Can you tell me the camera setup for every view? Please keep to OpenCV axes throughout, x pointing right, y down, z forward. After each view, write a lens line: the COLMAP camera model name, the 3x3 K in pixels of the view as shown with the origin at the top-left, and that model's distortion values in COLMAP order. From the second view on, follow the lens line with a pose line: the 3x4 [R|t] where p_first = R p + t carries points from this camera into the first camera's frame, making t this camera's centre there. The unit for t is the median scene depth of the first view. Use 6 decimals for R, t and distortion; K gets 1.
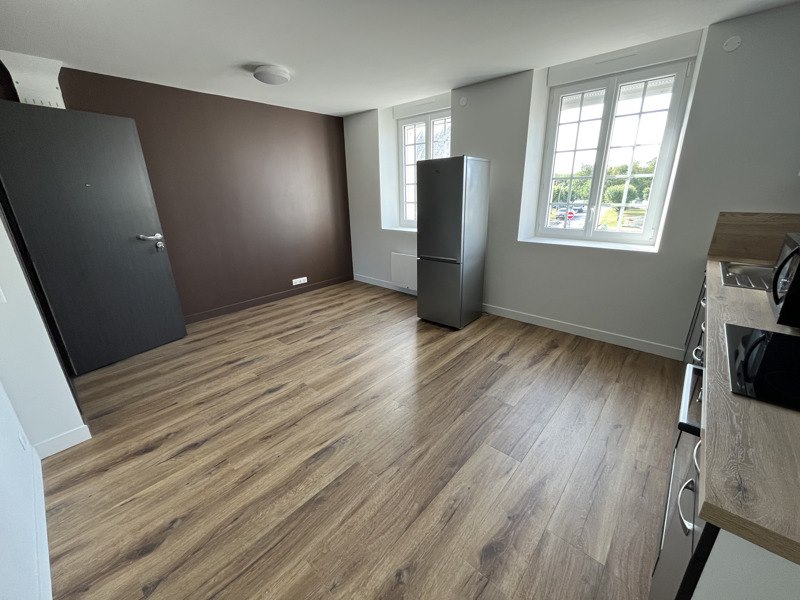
lens RADIAL K [[323.1, 0, 399.8], [0, 323.1, 300.0], [0, 0, 1]] dist [0.003880, 0.000727]
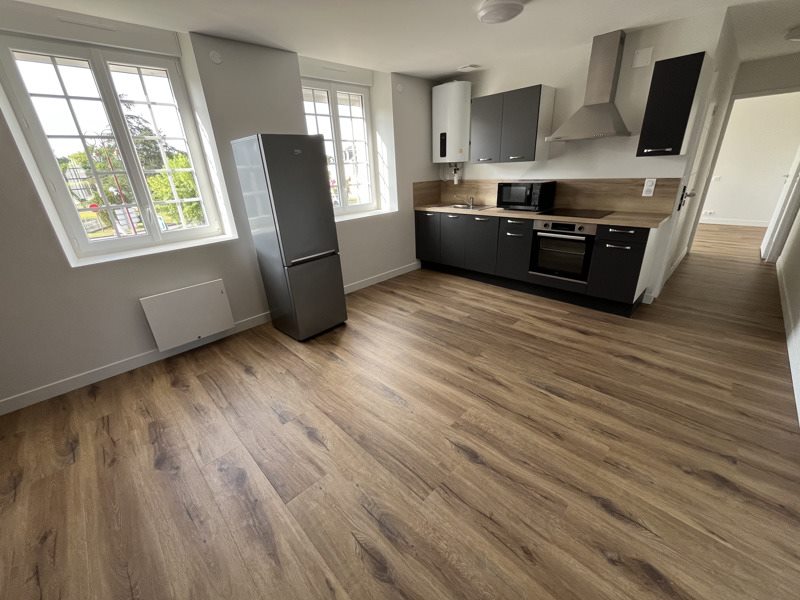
lens RADIAL K [[323.1, 0, 399.8], [0, 323.1, 297.3], [0, 0, 1]] dist [0.003880, 0.000727]
pose [[0.062270, -0.359017, 0.931252, -0.960001], [0.365822, 0.876336, 0.313384, -0.304131], [-0.928599, 0.321158, 0.185905, 0.934005]]
